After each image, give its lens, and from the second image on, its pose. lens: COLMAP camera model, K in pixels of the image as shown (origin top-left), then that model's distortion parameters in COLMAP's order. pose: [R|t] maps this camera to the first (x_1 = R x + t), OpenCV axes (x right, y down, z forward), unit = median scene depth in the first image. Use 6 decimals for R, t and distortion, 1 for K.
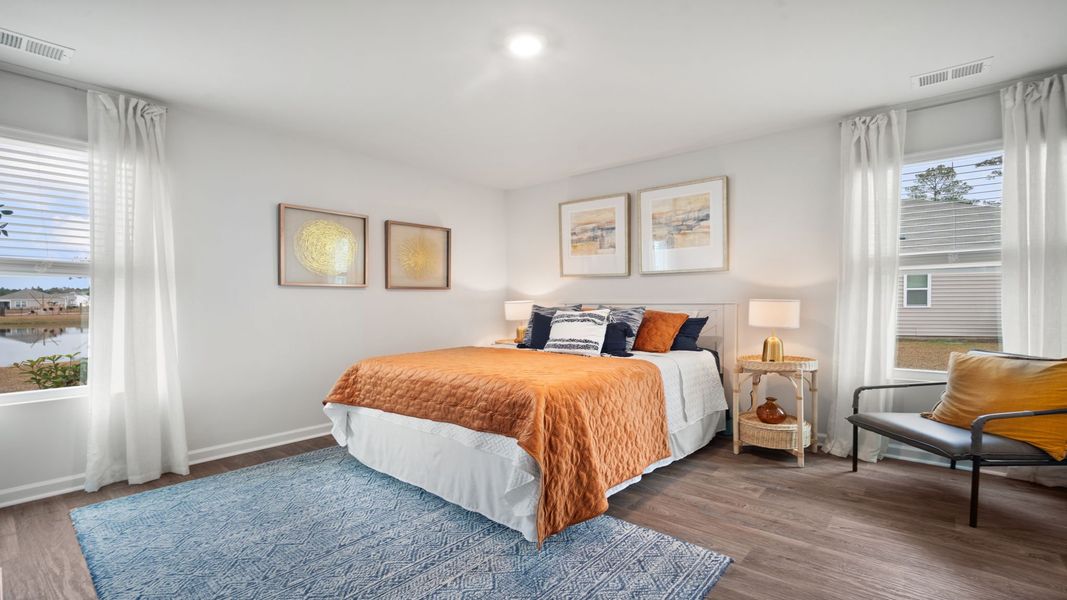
lens RADIAL K [[475.9, 0, 530.4], [0, 475.9, 307.5], [0, 0, 1]] dist [-0.007592, 0.002696]
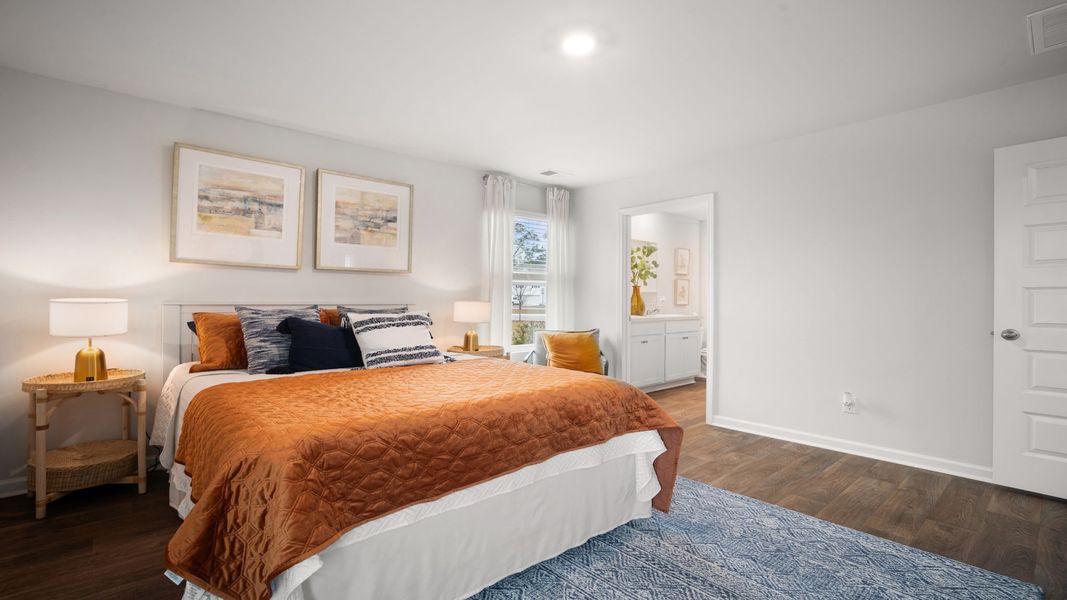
lens RADIAL K [[475.9, 0, 528.6], [0, 475.9, 294.6], [0, 0, 1]] dist [-0.007592, 0.002696]
pose [[0.146874, 0.020084, 0.988951, -0.572170], [0.010395, 0.999707, -0.021847, -0.003656], [-0.989101, 0.013489, 0.146622, 0.550609]]
